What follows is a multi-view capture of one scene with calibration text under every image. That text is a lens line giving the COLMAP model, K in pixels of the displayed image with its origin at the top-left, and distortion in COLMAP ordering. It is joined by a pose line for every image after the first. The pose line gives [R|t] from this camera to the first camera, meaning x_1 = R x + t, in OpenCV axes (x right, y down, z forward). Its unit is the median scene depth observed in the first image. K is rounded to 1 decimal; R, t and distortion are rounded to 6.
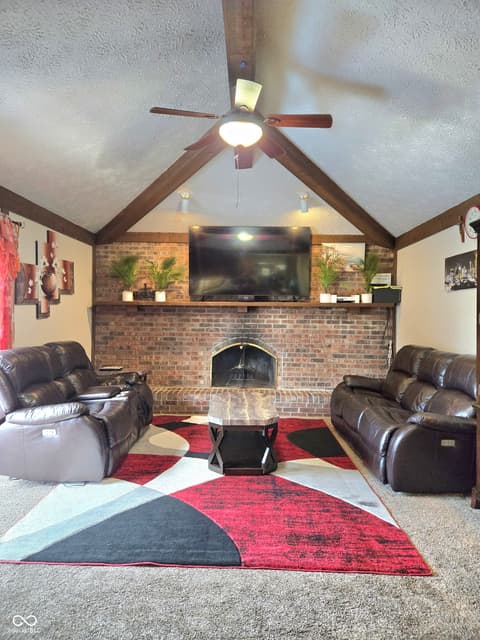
lens RADIAL K [[424.4, 0, 244.8], [0, 424.4, 317.2], [0, 0, 1]] dist [0.090841, -0.096463]
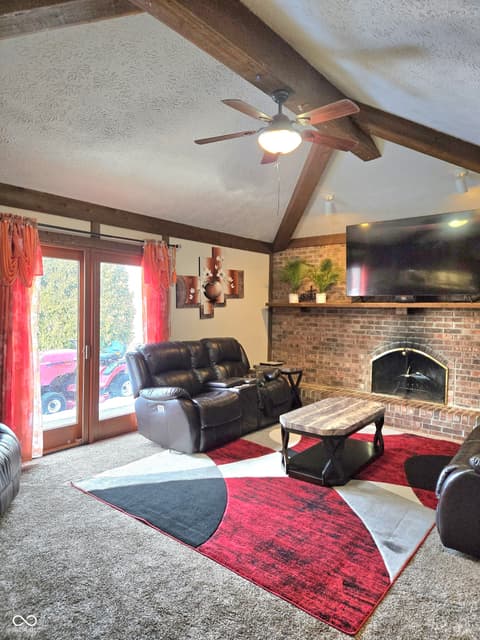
lens RADIAL K [[424.4, 0, 244.8], [0, 424.4, 317.2], [0, 0, 1]] dist [0.090841, -0.096463]
pose [[0.786917, 0.015153, -0.616873, 0.288536], [-0.009907, 0.999880, 0.011923, -0.012851], [0.616979, -0.003271, 0.786972, 0.076365]]
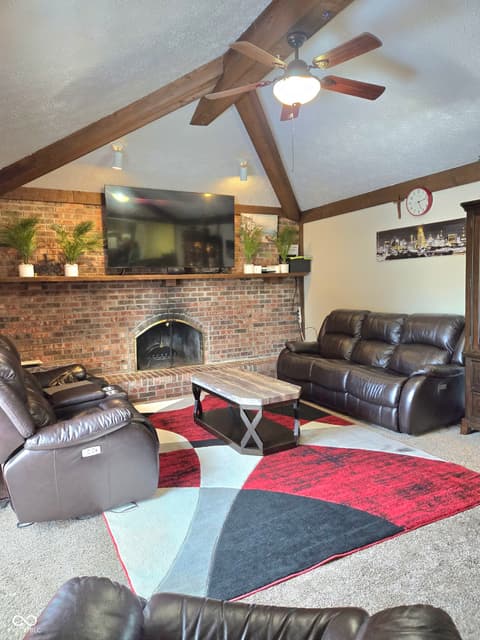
lens RADIAL K [[424.4, 0, 244.8], [0, 424.4, 317.2], [0, 0, 1]] dist [0.090841, -0.096463]
pose [[0.877531, -0.072777, 0.473965, -0.300024], [0.039735, 0.996053, 0.079375, -0.010982], [-0.477870, -0.050821, 0.876959, 0.112978]]
